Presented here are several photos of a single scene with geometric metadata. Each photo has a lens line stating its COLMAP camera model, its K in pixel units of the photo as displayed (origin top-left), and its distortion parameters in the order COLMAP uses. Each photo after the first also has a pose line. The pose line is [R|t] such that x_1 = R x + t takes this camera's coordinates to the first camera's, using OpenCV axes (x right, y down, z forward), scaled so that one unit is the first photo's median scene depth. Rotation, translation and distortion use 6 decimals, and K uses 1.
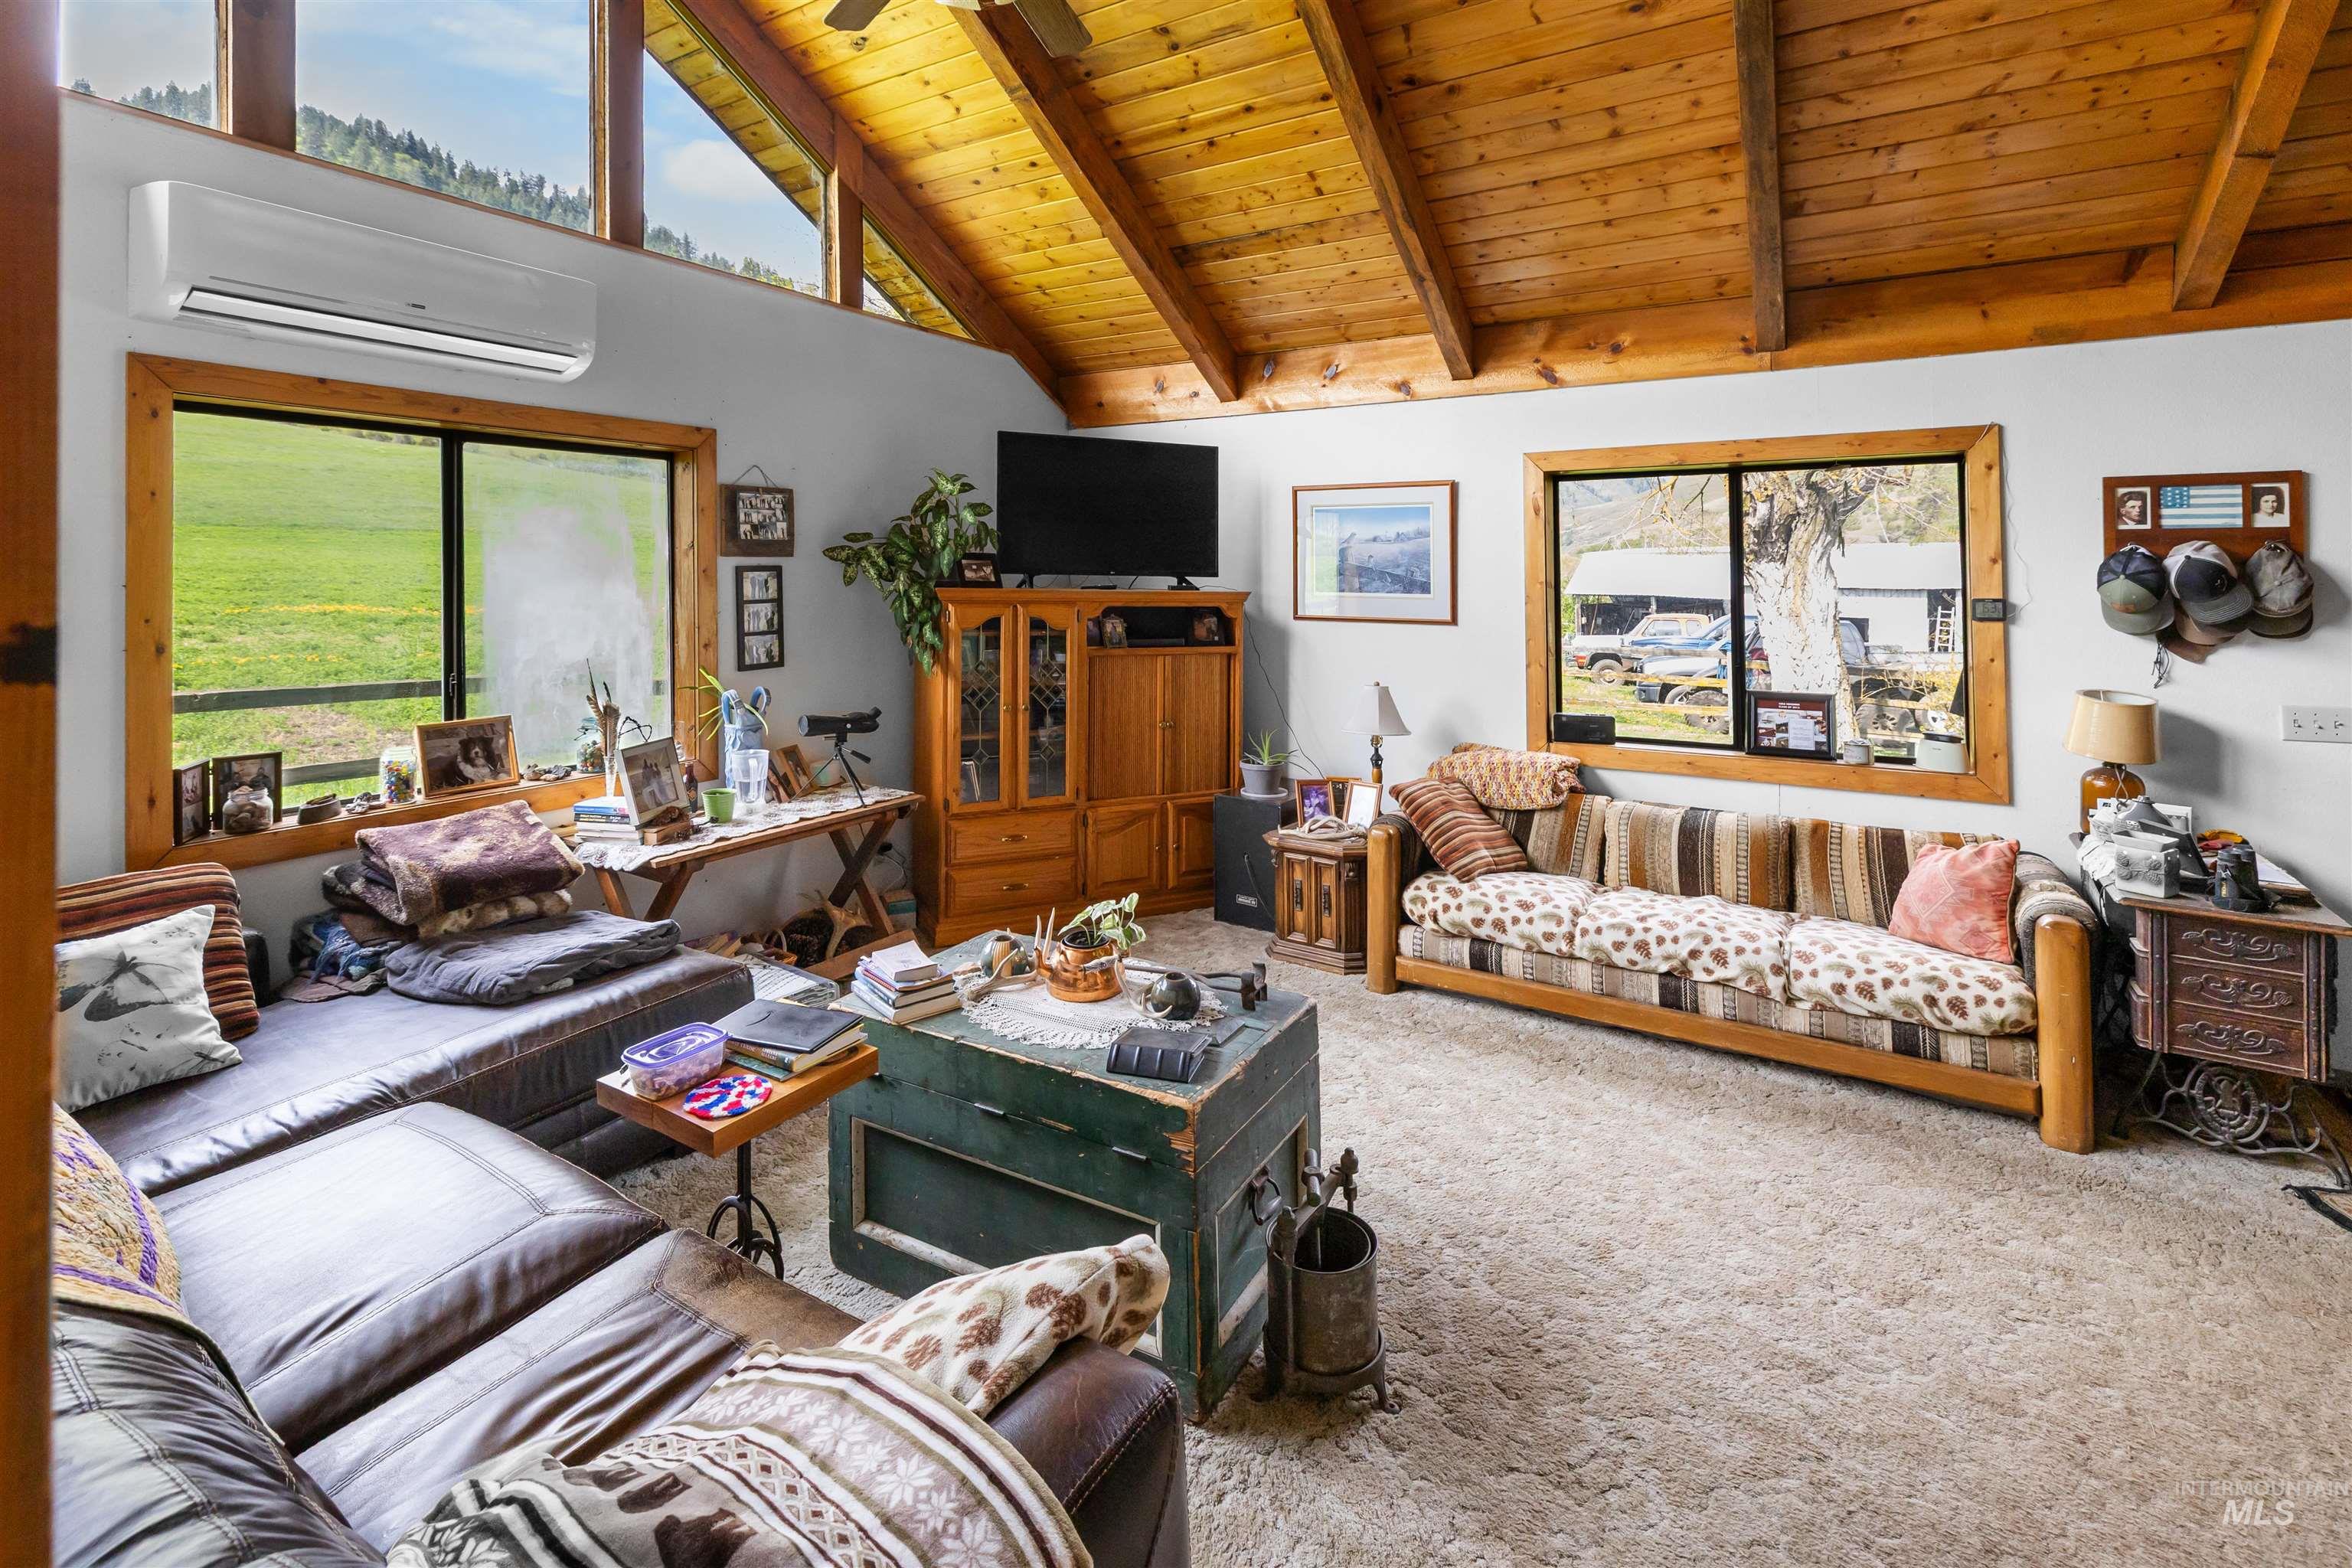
lens RADIAL K [[1052.1, 0, 1154.1], [0, 1052.1, 585.6], [0, 0, 1]] dist [-0.021291, 0.000624]
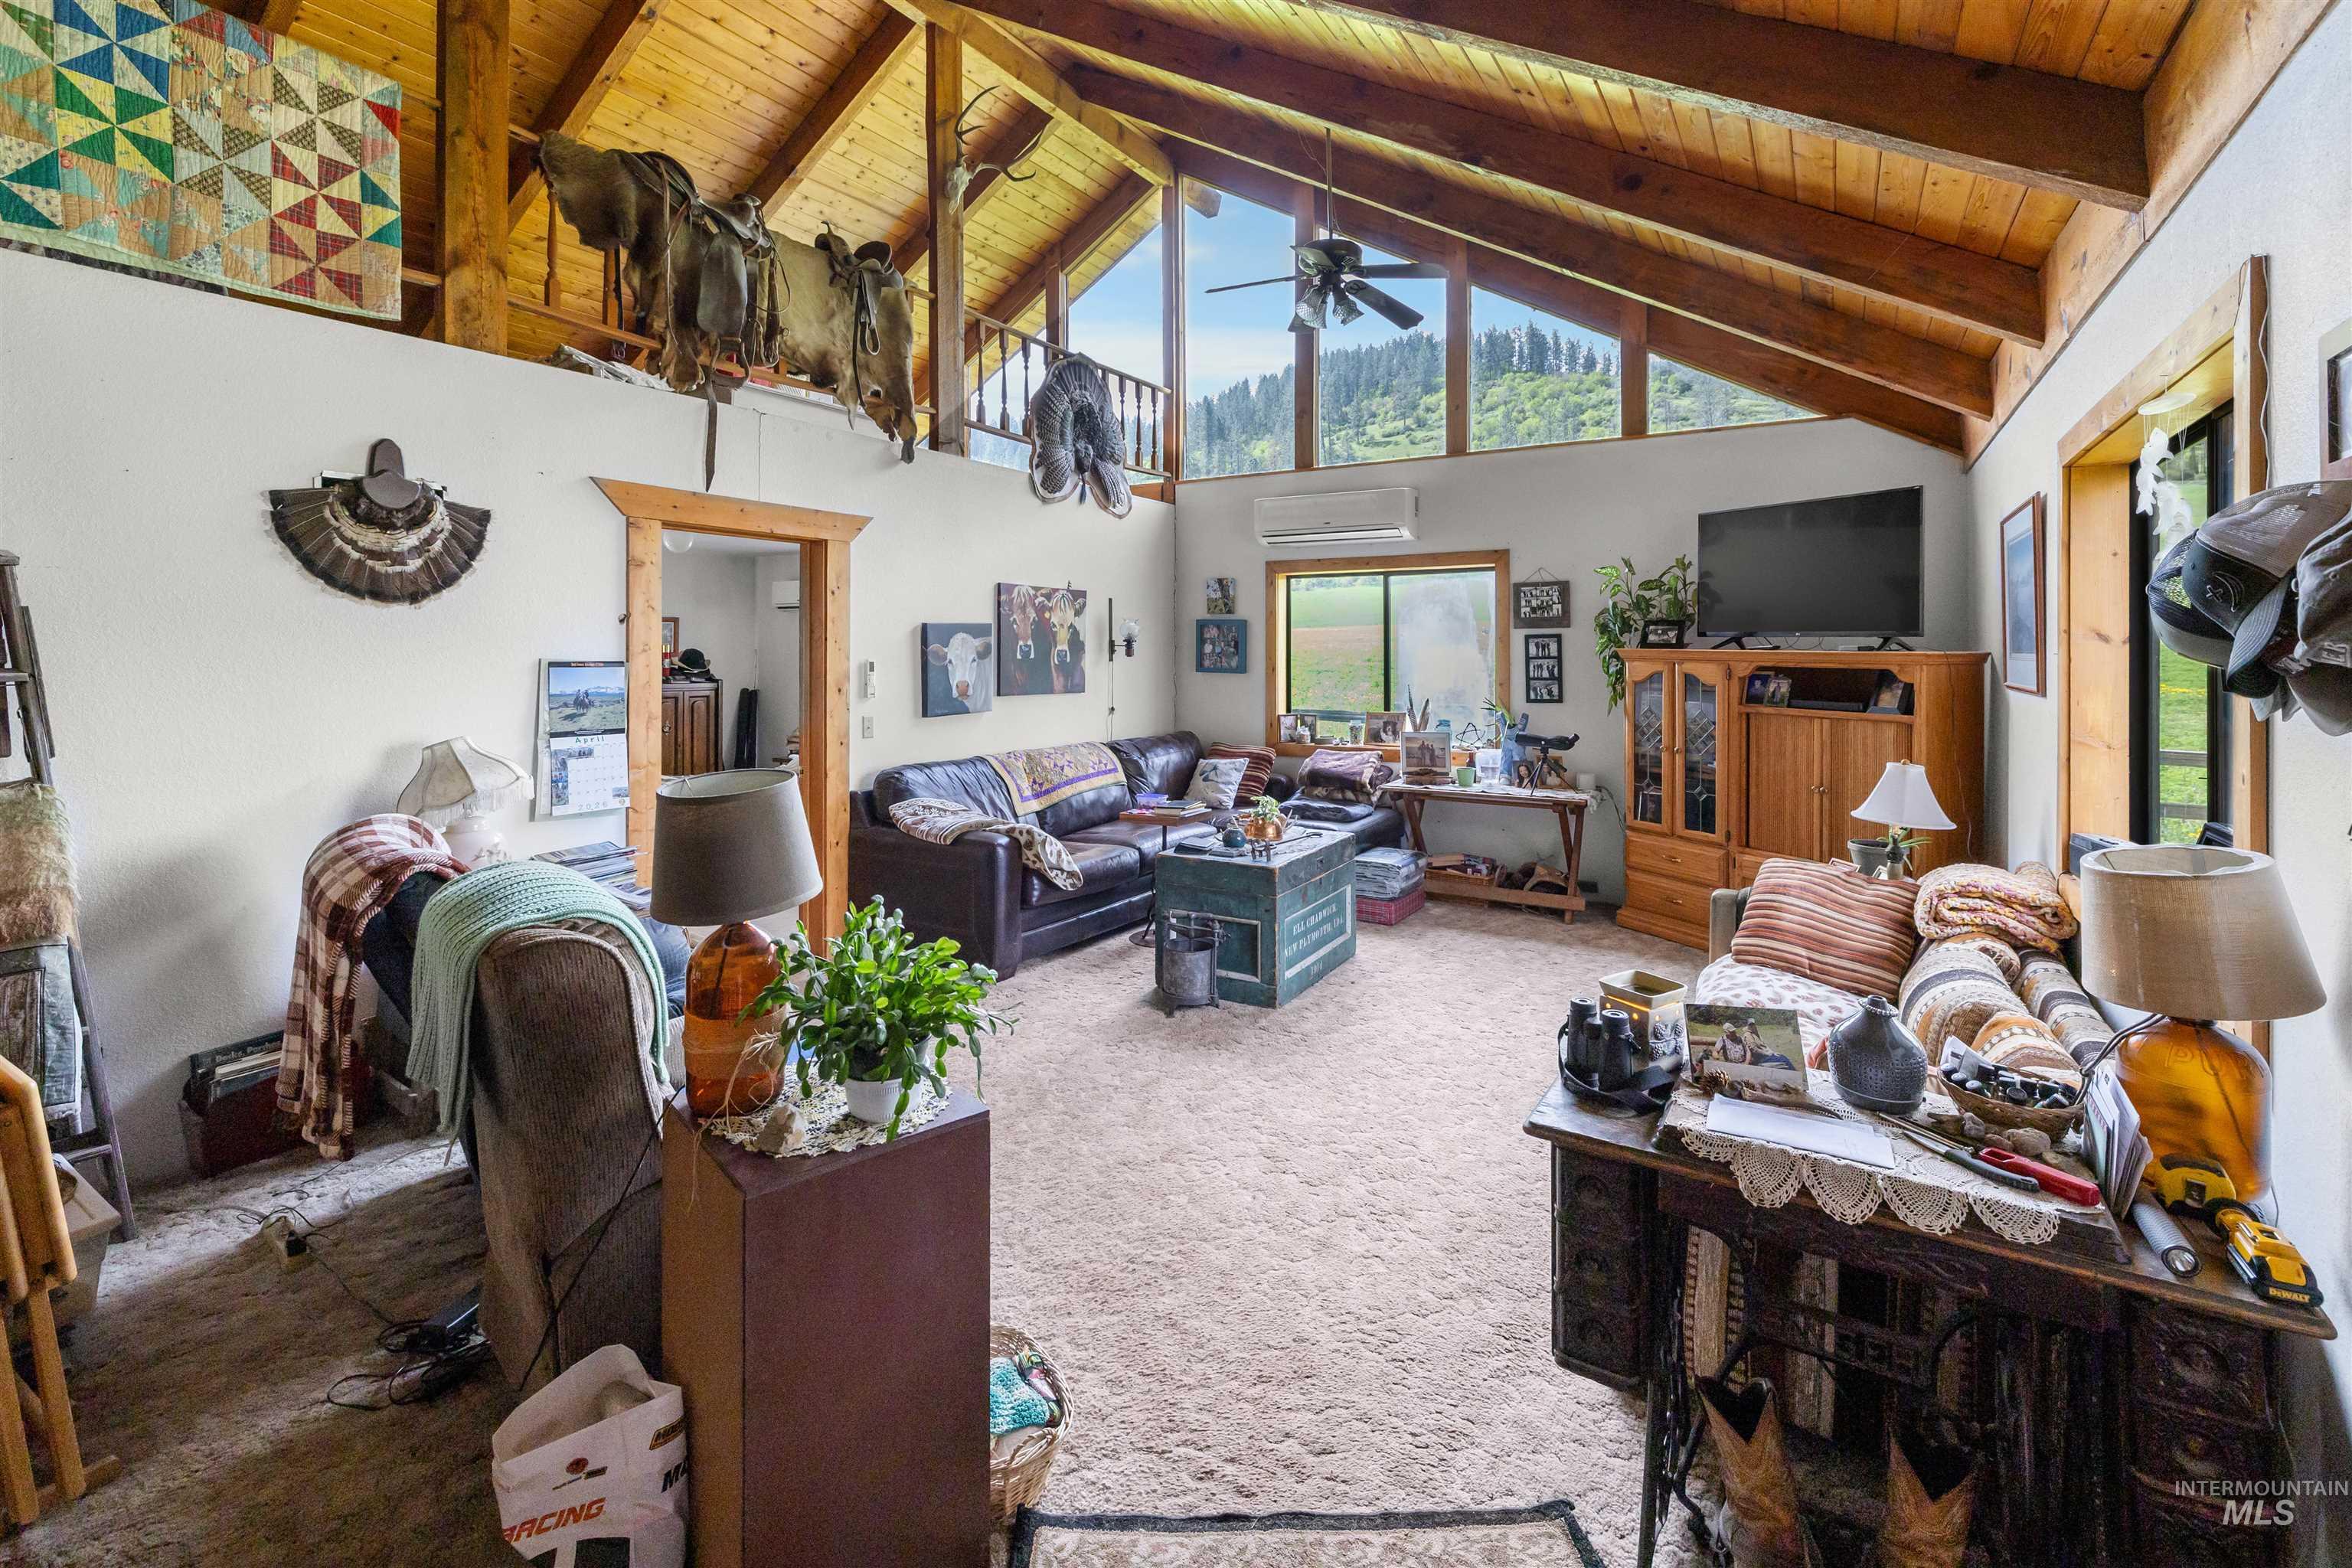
lens RADIAL K [[1012.5, 0, 1163.0], [0, 1012.5, 652.2], [0, 0, 1]] dist [0.001884, 0.000160]
pose [[0.002792, -0.003504, -0.999990, 1.063301], [-0.014870, 0.999883, -0.003545, 0.020122], [0.999886, 0.014880, 0.002740, 0.440416]]
